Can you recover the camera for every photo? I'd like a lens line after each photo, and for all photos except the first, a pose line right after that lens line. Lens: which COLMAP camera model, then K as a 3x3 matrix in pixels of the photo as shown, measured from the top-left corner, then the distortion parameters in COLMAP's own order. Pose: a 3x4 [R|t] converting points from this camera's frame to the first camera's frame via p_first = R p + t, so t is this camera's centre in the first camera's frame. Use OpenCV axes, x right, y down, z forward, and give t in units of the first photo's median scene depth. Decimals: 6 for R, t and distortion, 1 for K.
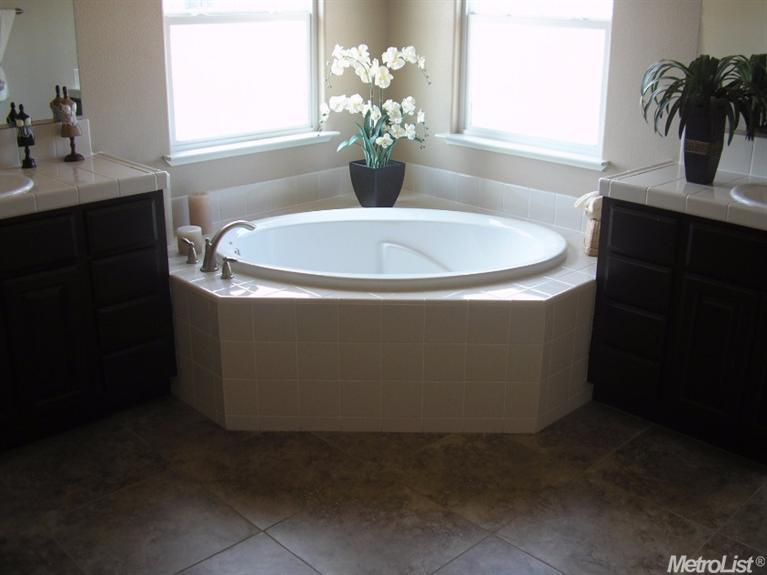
lens RADIAL K [[834.3, 0, 383.5], [0, 834.3, 287.5], [0, 0, 1]] dist [-0.143424, 0.027563]
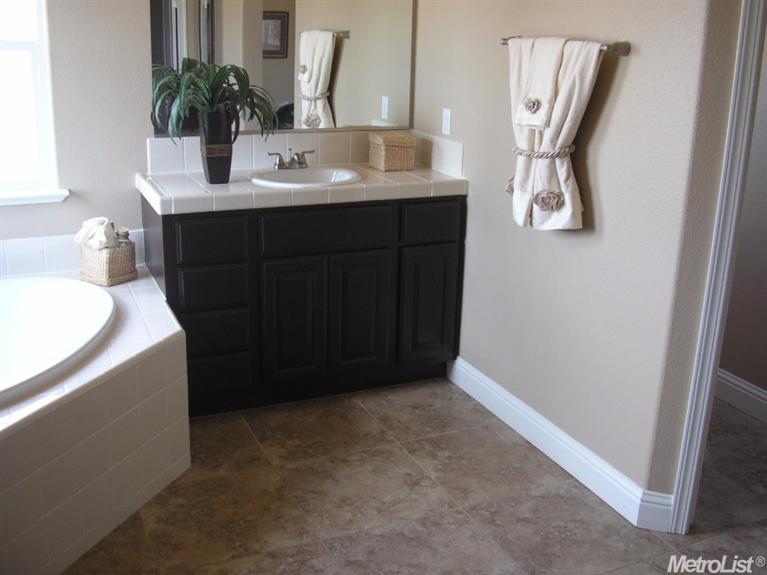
lens RADIAL K [[834.3, 0, 383.5], [0, 834.3, 287.5], [0, 0, 1]] dist [-0.143424, 0.027563]
pose [[0.320850, -0.270381, 0.907716, -0.598222], [0.286950, 0.941093, 0.178895, -0.136379], [-0.902615, 0.203071, 0.379536, 0.417688]]
